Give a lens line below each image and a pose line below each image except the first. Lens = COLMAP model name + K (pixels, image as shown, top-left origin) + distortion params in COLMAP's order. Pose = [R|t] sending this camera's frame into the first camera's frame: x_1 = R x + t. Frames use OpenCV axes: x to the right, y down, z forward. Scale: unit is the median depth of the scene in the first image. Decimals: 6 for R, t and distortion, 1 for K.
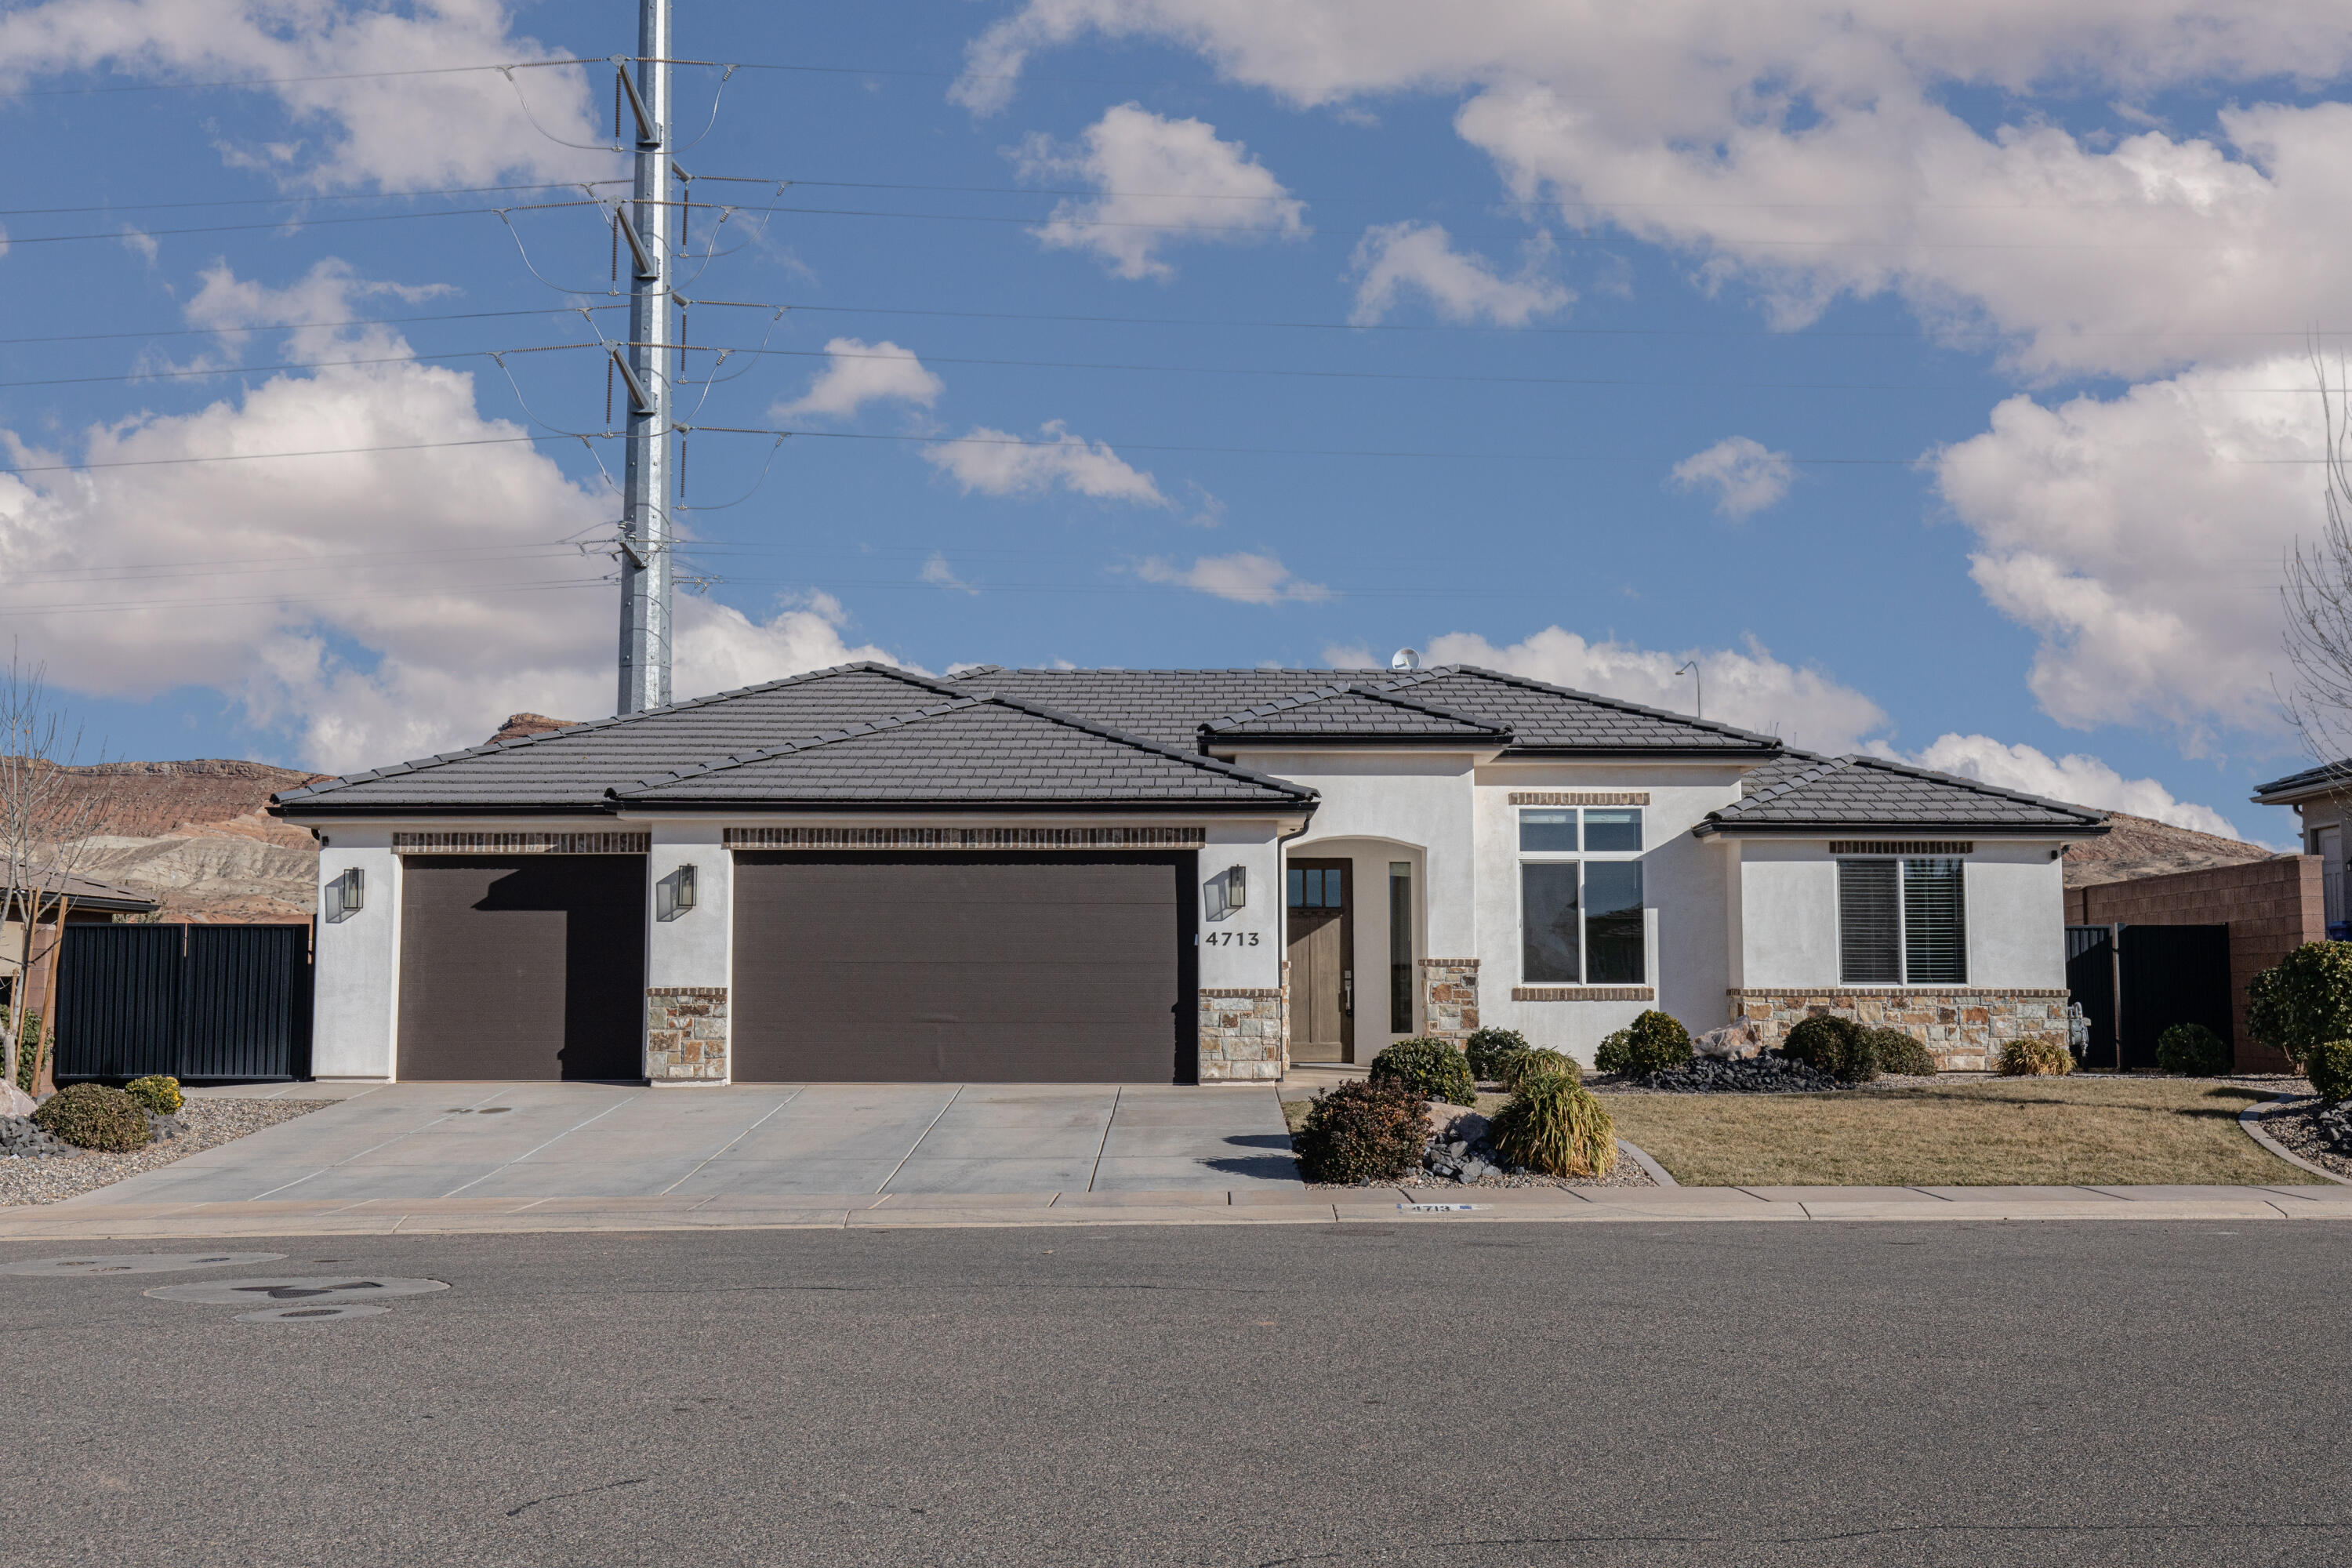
lens RADIAL K [[2344.1, 0, 1176.0], [0, 2344.1, 784.0], [0, 0, 1]] dist [0.016146, 0.000876]
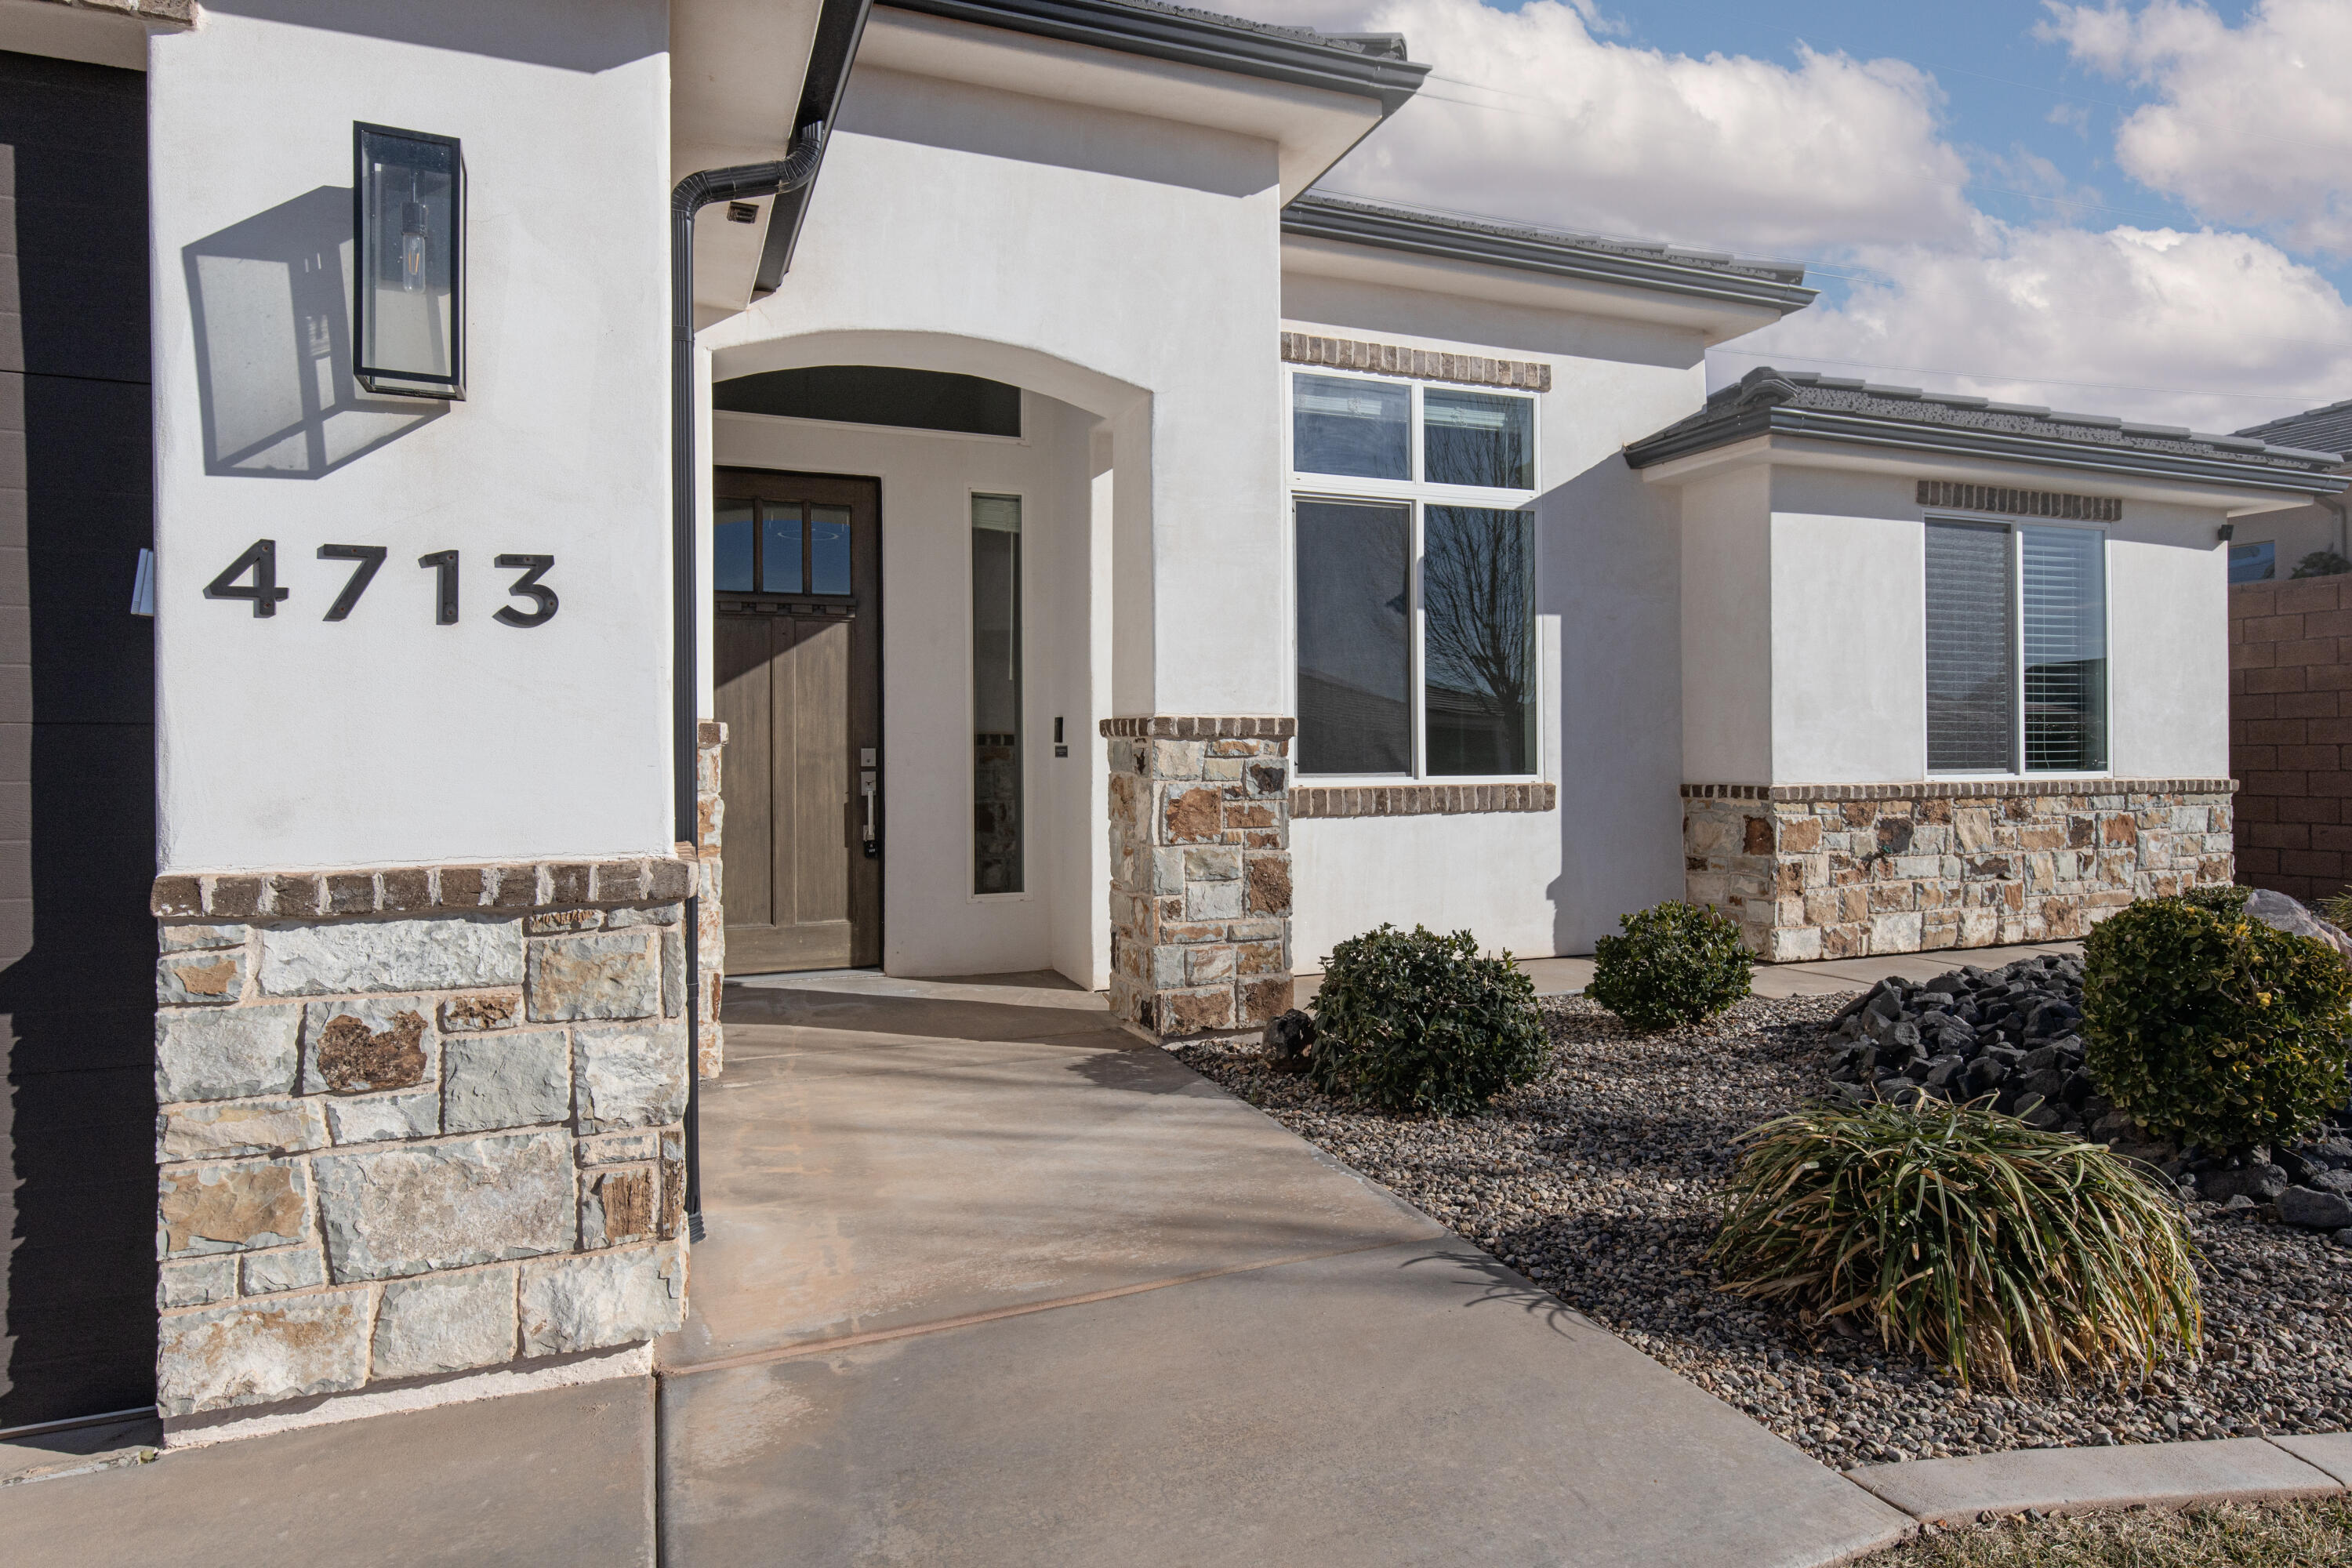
lens RADIAL K [[1385.5, 0, 1259.8], [0, 1385.5, 752.5], [0, 0, 1]] dist [0.006022, 0.001311]
pose [[0.909837, -0.004432, 0.414943, 0.036511], [-0.032570, 0.996096, 0.082054, 0.061919], [-0.413687, -0.088171, 0.906140, 0.799340]]
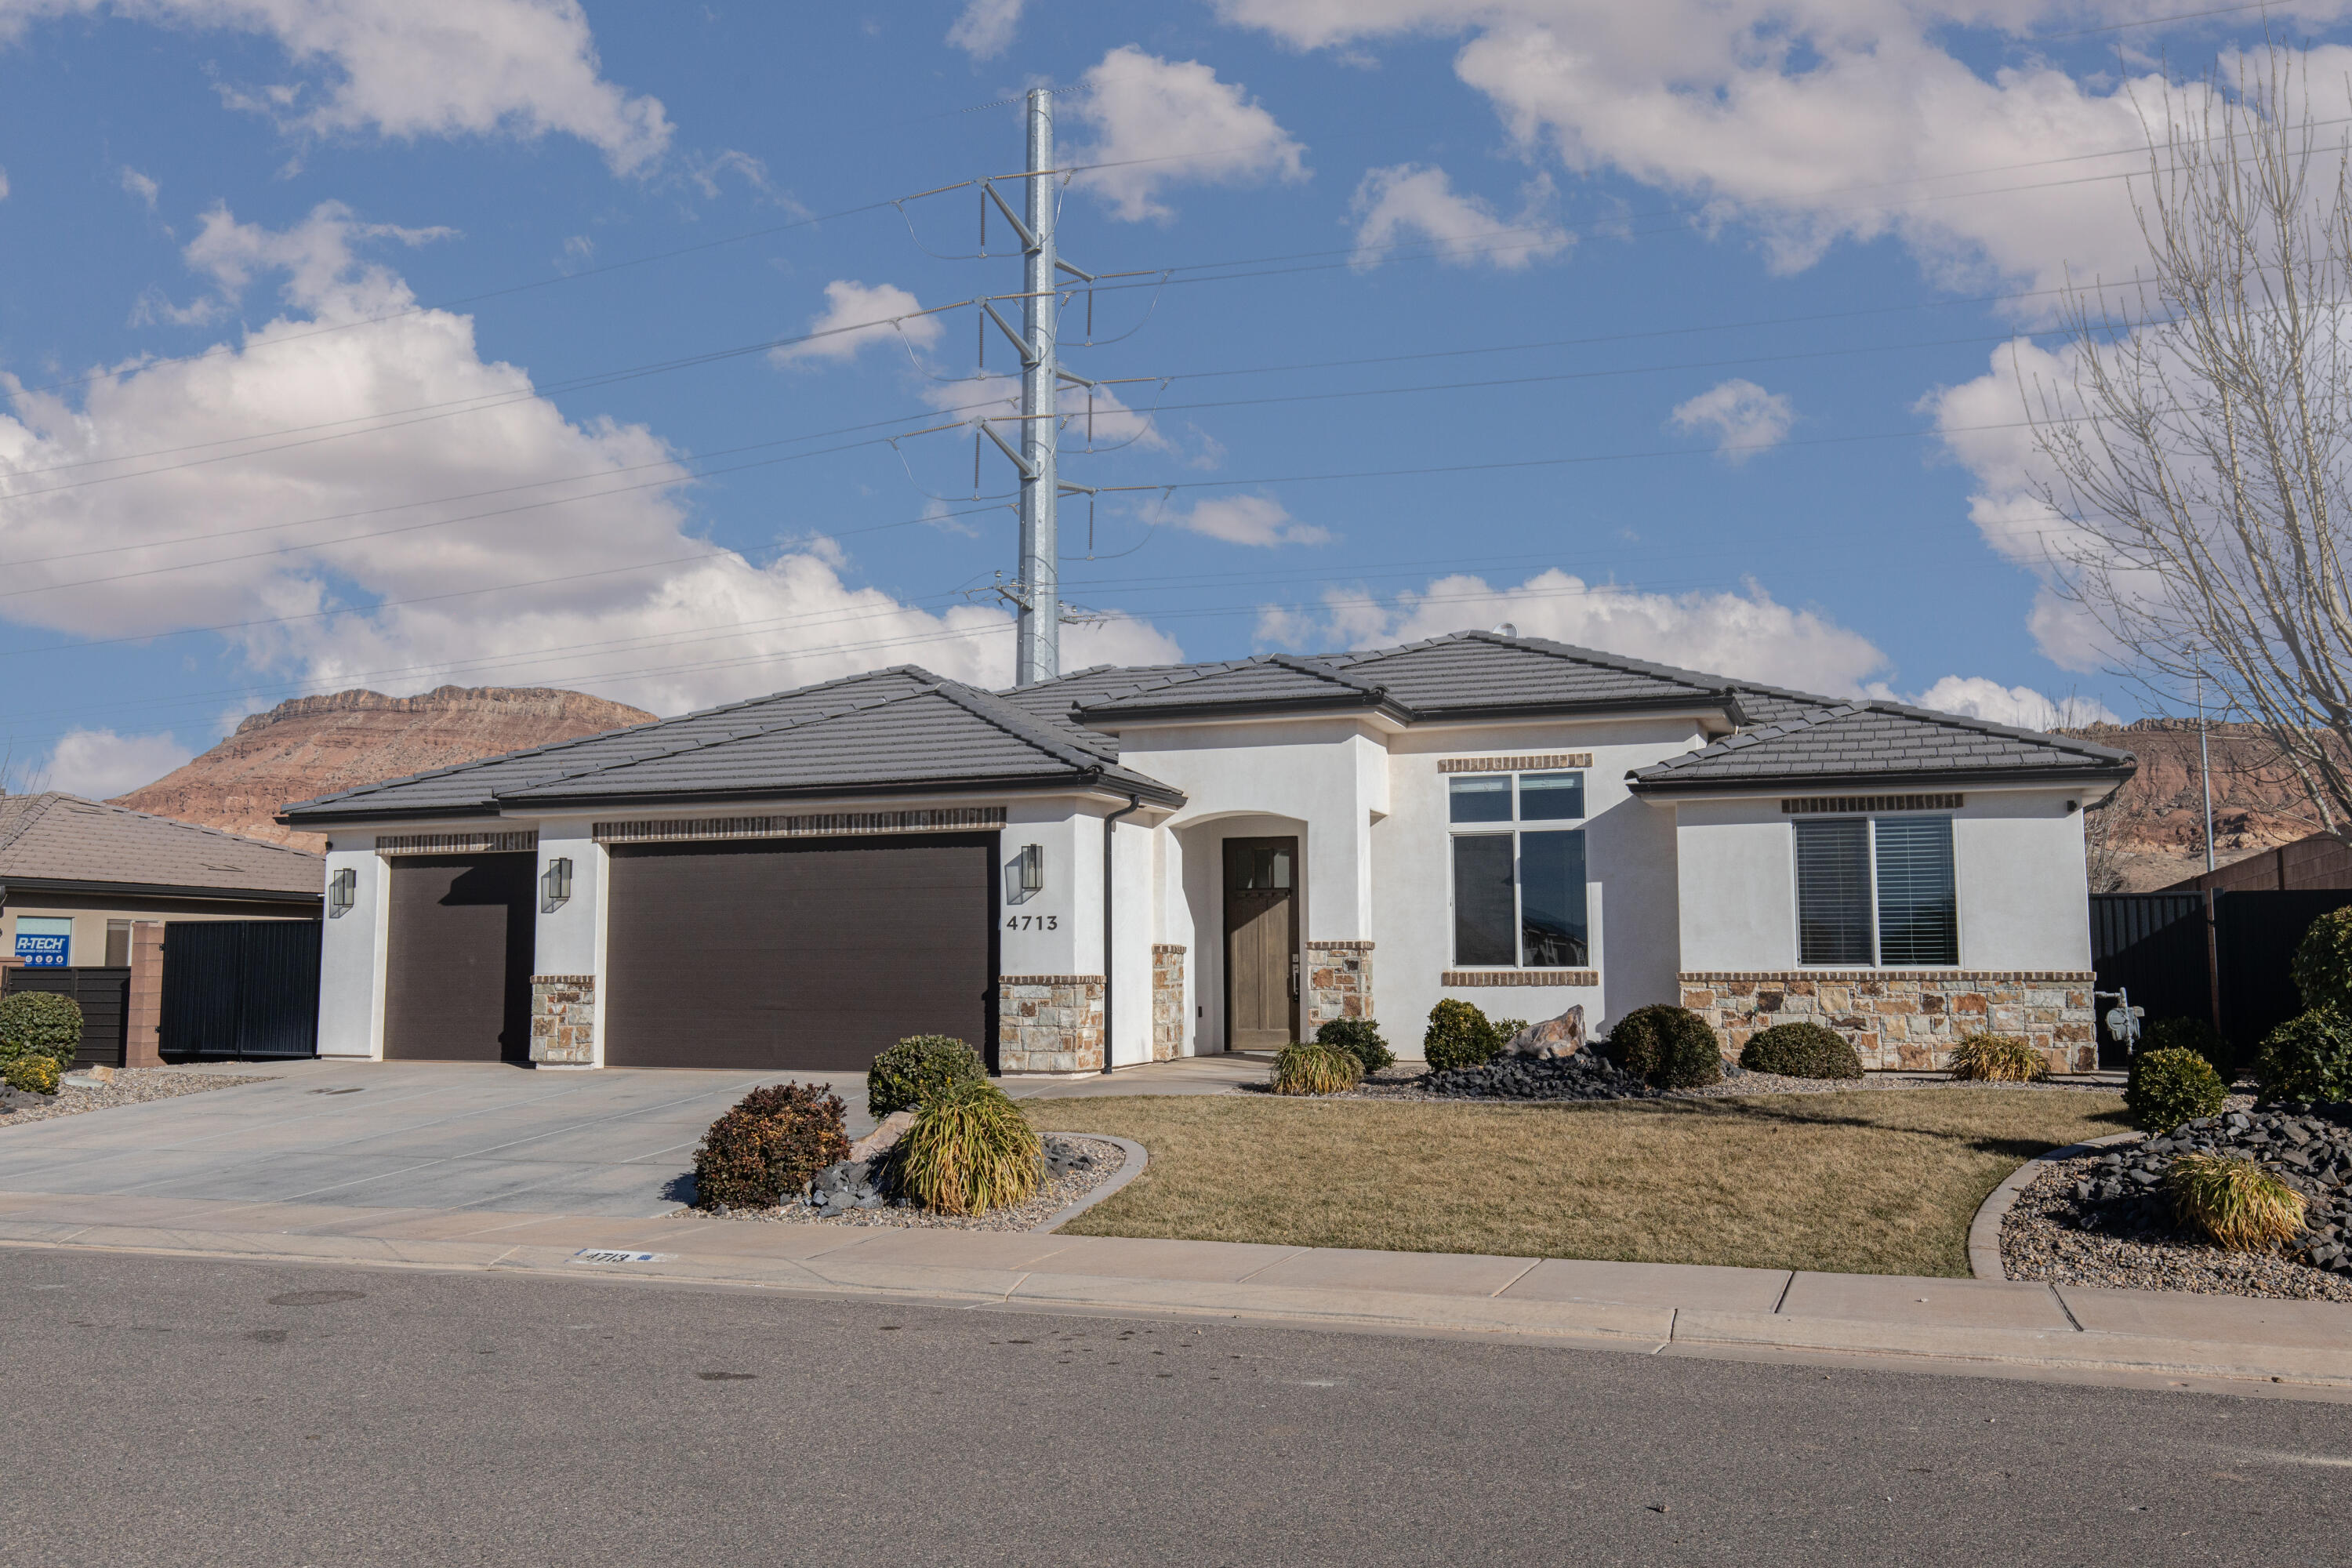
lens RADIAL K [[1908.9, 0, 1086.0], [0, 1908.9, 787.6], [0, 0, 1]] dist [0.003159, 0.004328]
pose [[0.932918, -0.037816, -0.358097, 0.294035], [0.035674, 0.999284, -0.012590, 0.019958], [0.358317, -0.001029, 0.933599, 0.261566]]
